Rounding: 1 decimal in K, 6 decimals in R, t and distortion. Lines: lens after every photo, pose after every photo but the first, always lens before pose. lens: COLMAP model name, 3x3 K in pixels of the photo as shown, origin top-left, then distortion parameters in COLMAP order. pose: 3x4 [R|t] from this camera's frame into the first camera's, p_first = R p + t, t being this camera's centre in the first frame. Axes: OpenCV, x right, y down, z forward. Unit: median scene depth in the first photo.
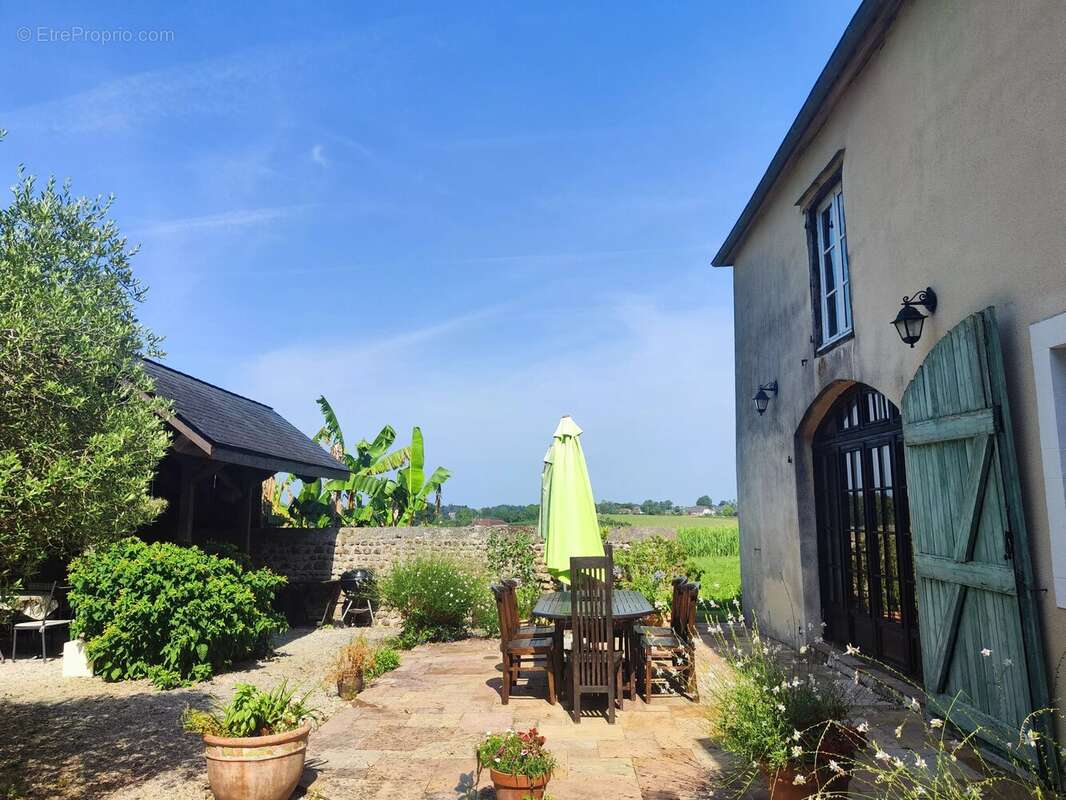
lens RADIAL K [[835.9, 0, 533.0], [0, 835.9, 400.0], [0, 0, 1]] dist [0.003786, 0.001717]
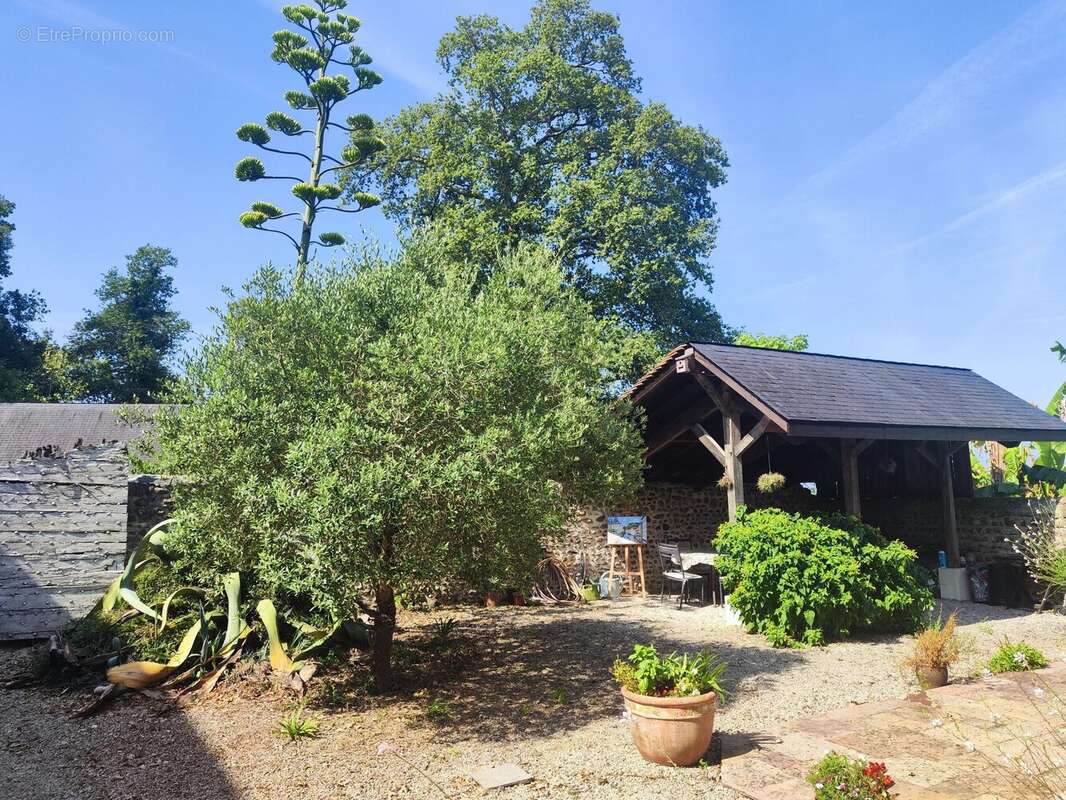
lens RADIAL K [[765.6, 0, 533.0], [0, 765.6, 400.0], [0, 0, 1]] dist [-0.001885, -0.001663]
pose [[0.509102, -0.117252, -0.852682, 0.284139], [0.140447, 0.988716, -0.052103, 0.030190], [0.849170, -0.093231, 0.519826, 0.225662]]
